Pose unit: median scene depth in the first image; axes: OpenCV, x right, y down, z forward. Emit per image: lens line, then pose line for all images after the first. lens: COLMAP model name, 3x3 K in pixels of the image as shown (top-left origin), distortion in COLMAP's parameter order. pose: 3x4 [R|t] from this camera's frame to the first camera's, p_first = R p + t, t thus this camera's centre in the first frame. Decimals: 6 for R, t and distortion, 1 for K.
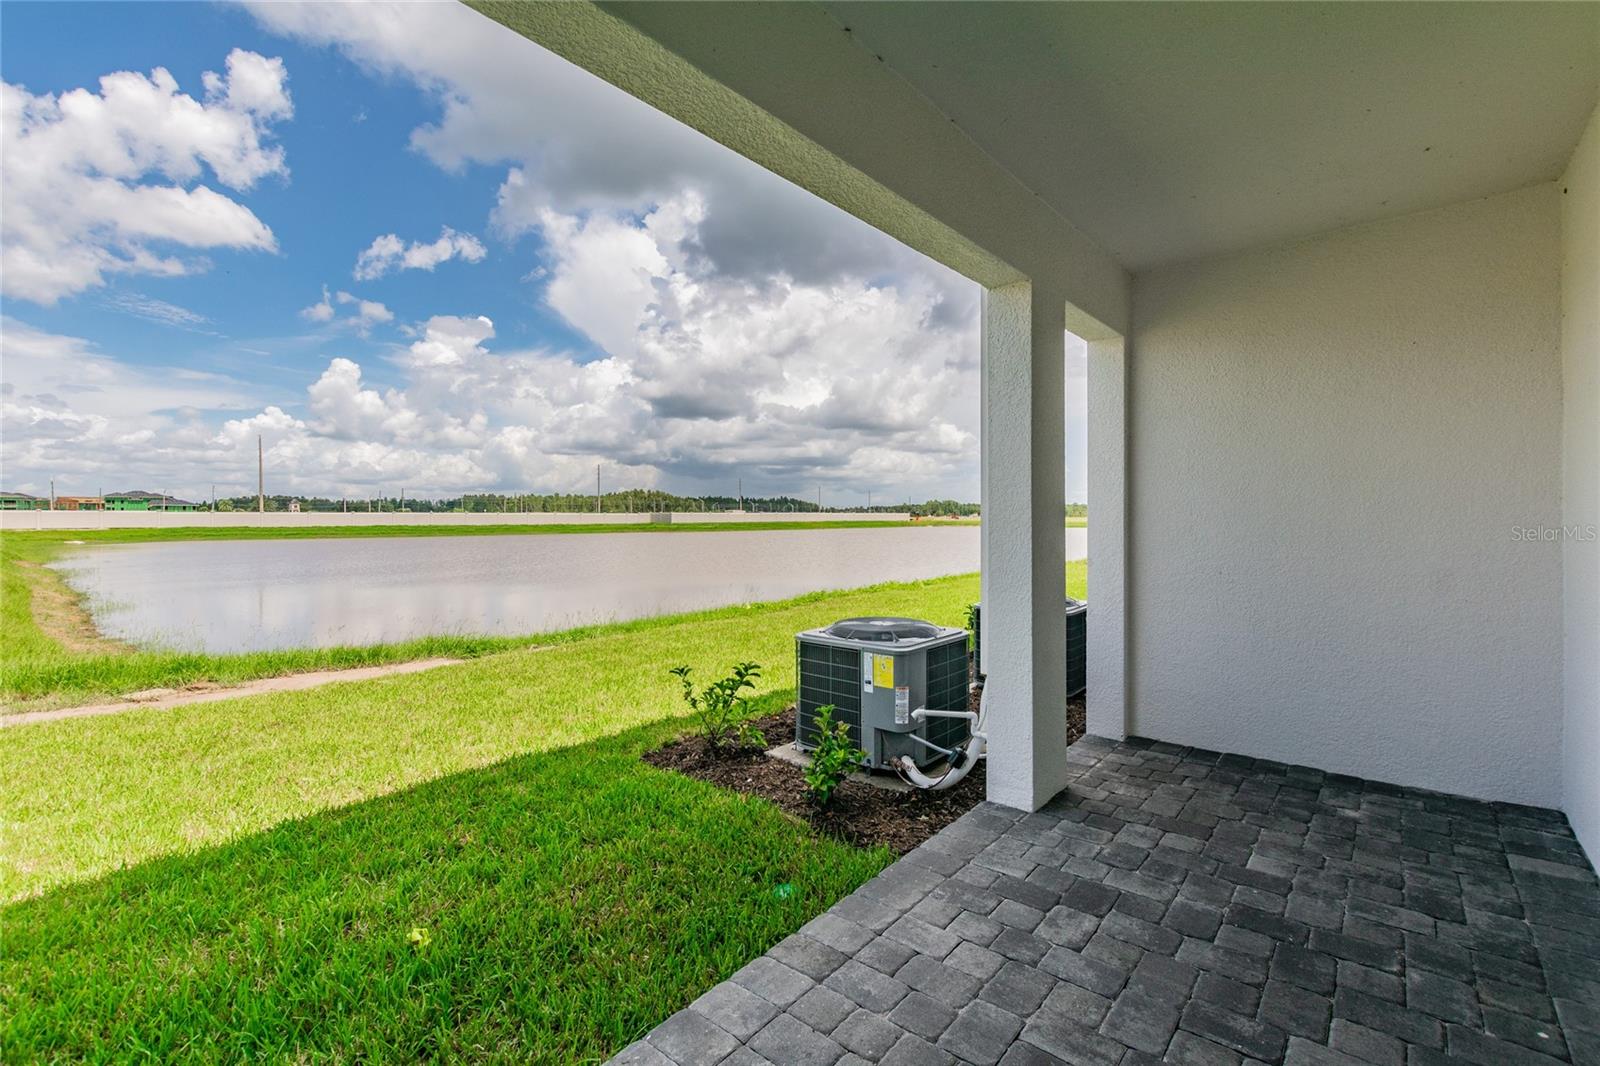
lens RADIAL K [[699.6, 0, 804.0], [0, 699.6, 531.9], [0, 0, 1]] dist [0.004522, -0.002349]
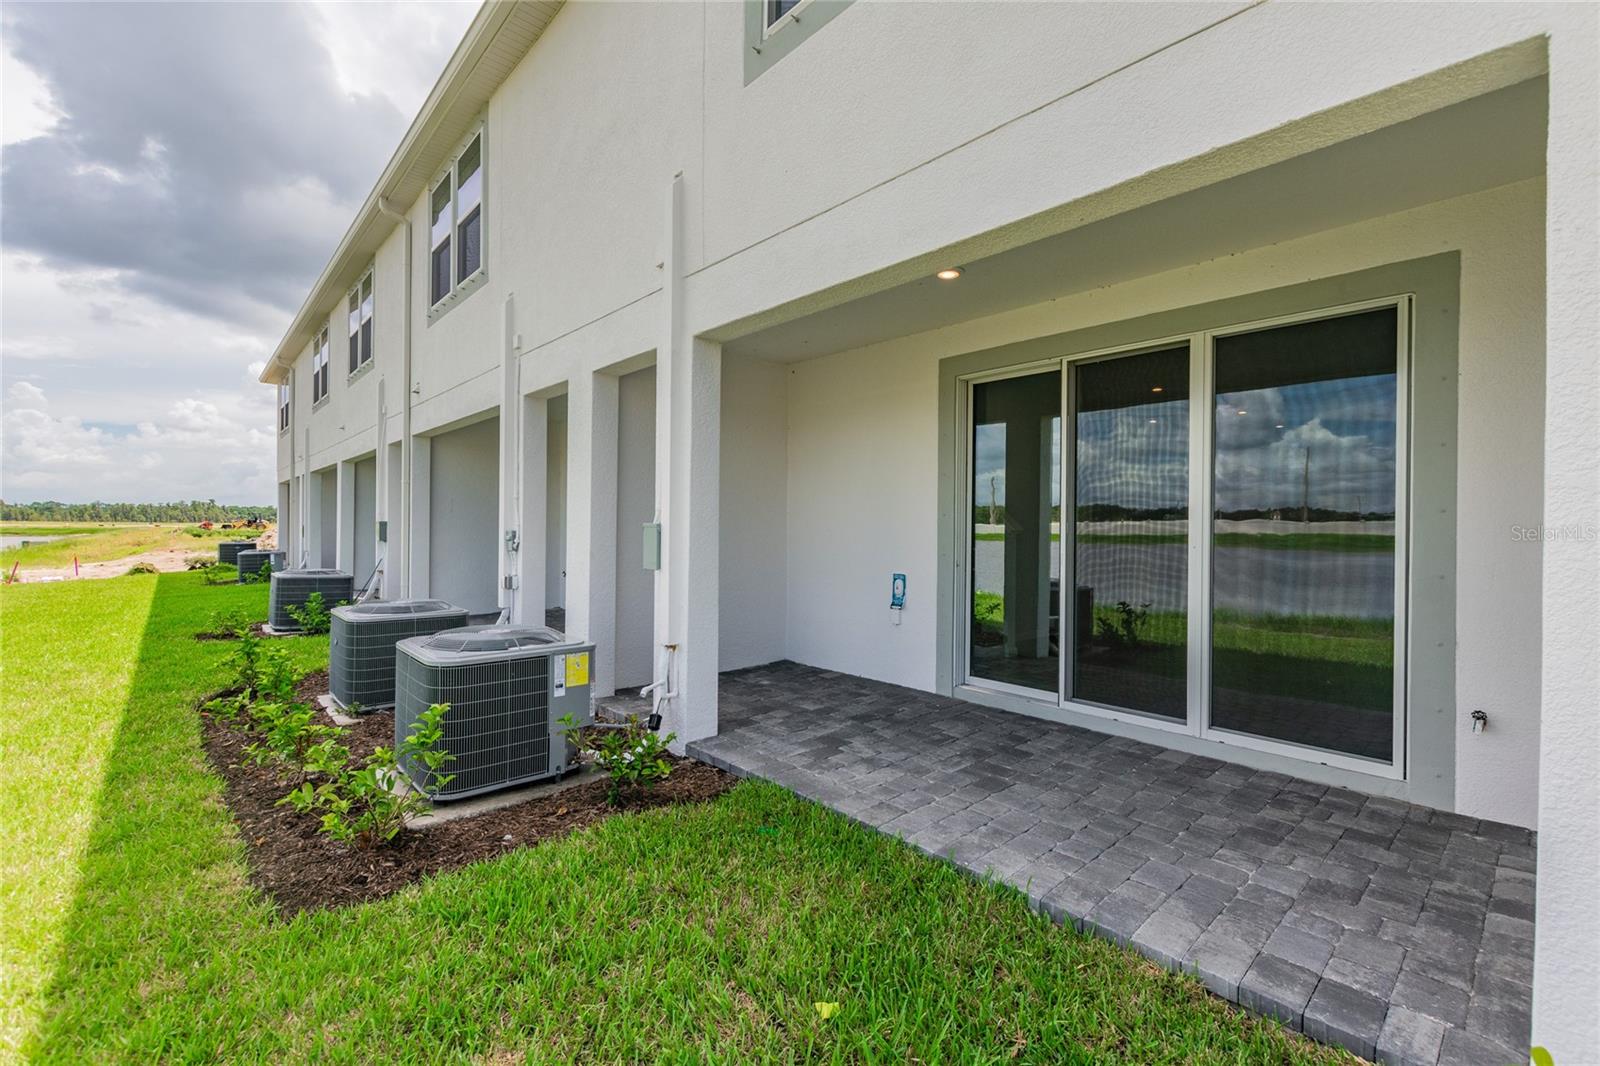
lens RADIAL K [[699.6, 0, 807.3], [0, 699.6, 529.2], [0, 0, 1]] dist [0.004522, -0.002349]
pose [[0.120147, -0.000716, 0.992756, -1.172052], [0.015049, 0.999886, -0.001100, 0.007753], [-0.992642, 0.015072, 0.120144, 0.773266]]
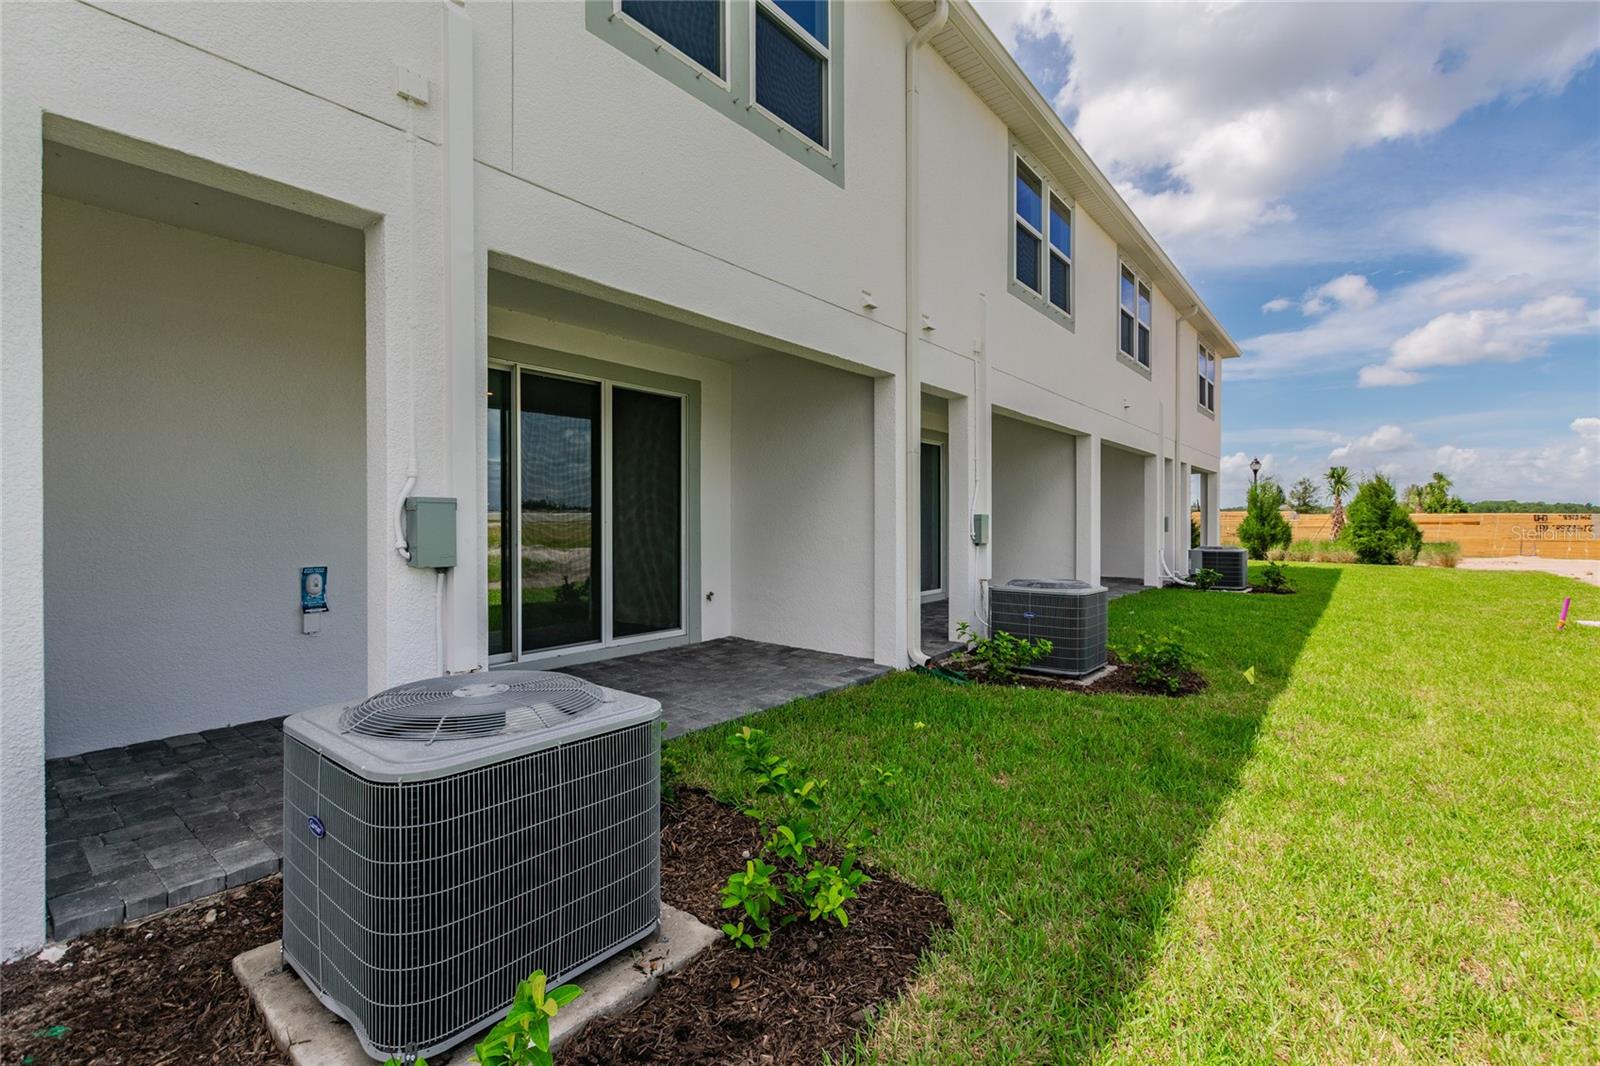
lens RADIAL K [[699.6, 0, 800.4], [0, 699.6, 526.7], [0, 0, 1]] dist [0.004522, -0.002349]
pose [[-0.999511, 0.005829, -0.030737, -0.148336], [0.004952, 0.999581, 0.028515, 0.010135], [0.030890, 0.028349, -0.999121, 2.374493]]
